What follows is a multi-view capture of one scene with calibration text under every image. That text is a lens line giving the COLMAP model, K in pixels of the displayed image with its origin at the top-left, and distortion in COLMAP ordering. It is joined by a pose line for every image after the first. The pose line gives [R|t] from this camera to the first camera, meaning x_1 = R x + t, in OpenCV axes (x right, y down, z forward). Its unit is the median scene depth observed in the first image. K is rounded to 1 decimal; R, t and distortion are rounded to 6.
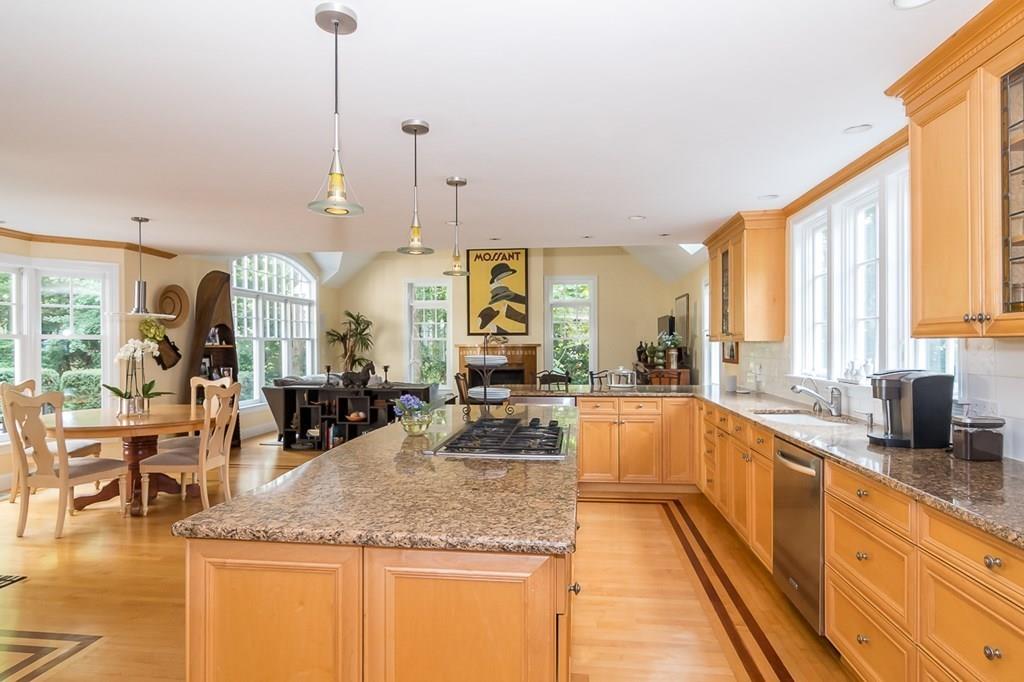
lens RADIAL K [[546.7, 0, 512.0], [0, 546.7, 341.0], [0, 0, 1]] dist [0.001571, -0.000191]
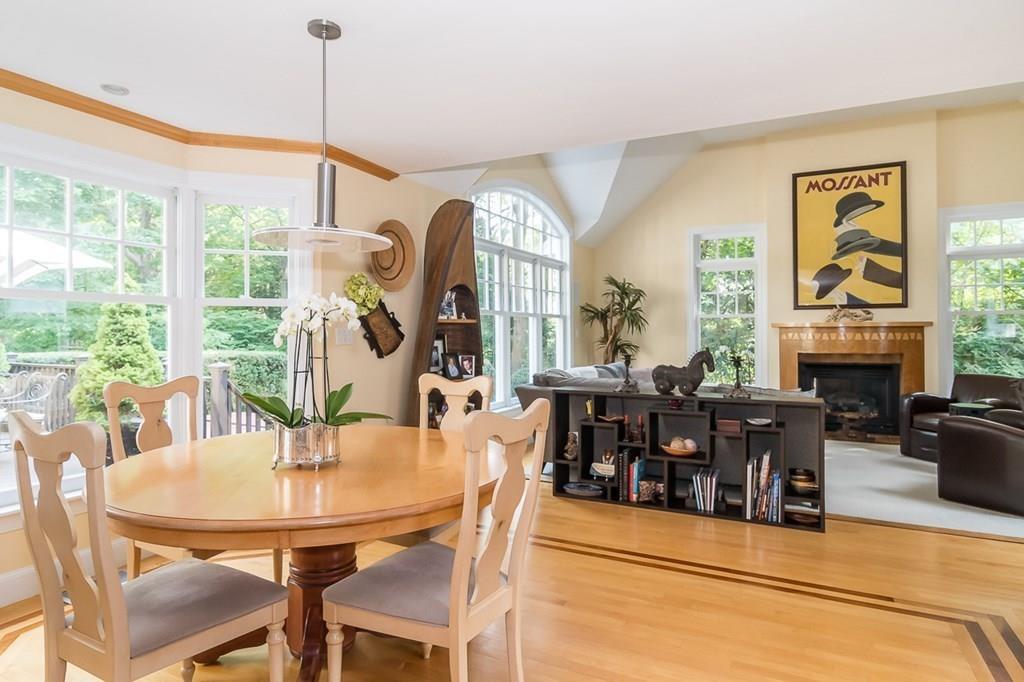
lens RADIAL K [[559.8, 0, 524.6], [0, 559.8, 326.0], [0, 0, 1]] dist [-0.003579, -0.000158]
pose [[0.944025, -0.002207, -0.329868, -0.172902], [0.001083, 0.999993, -0.003591, 0.012084], [0.329873, 0.003033, 0.944020, 0.289192]]
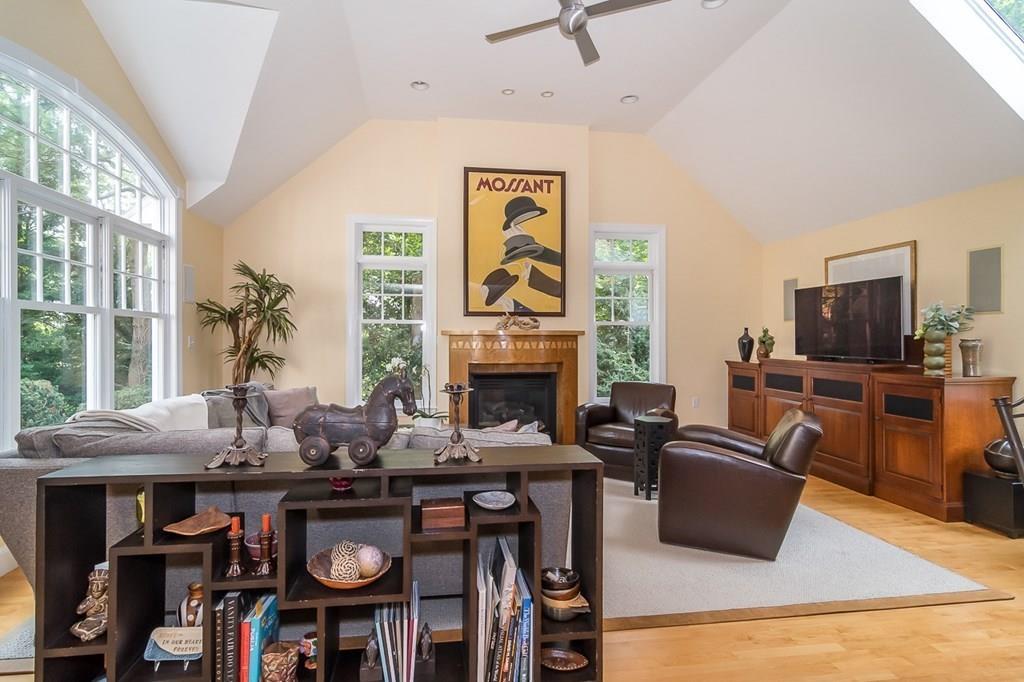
lens RADIAL K [[476.5, 0, 483.6], [0, 476.5, 337.0], [0, 0, 1]] dist [-0.002667, -0.000276]
pose [[0.970184, 0.006953, 0.242270, -0.195559], [-0.006684, 0.999976, -0.001935, 0.014445], [-0.242277, 0.000258, 0.970207, 0.525518]]
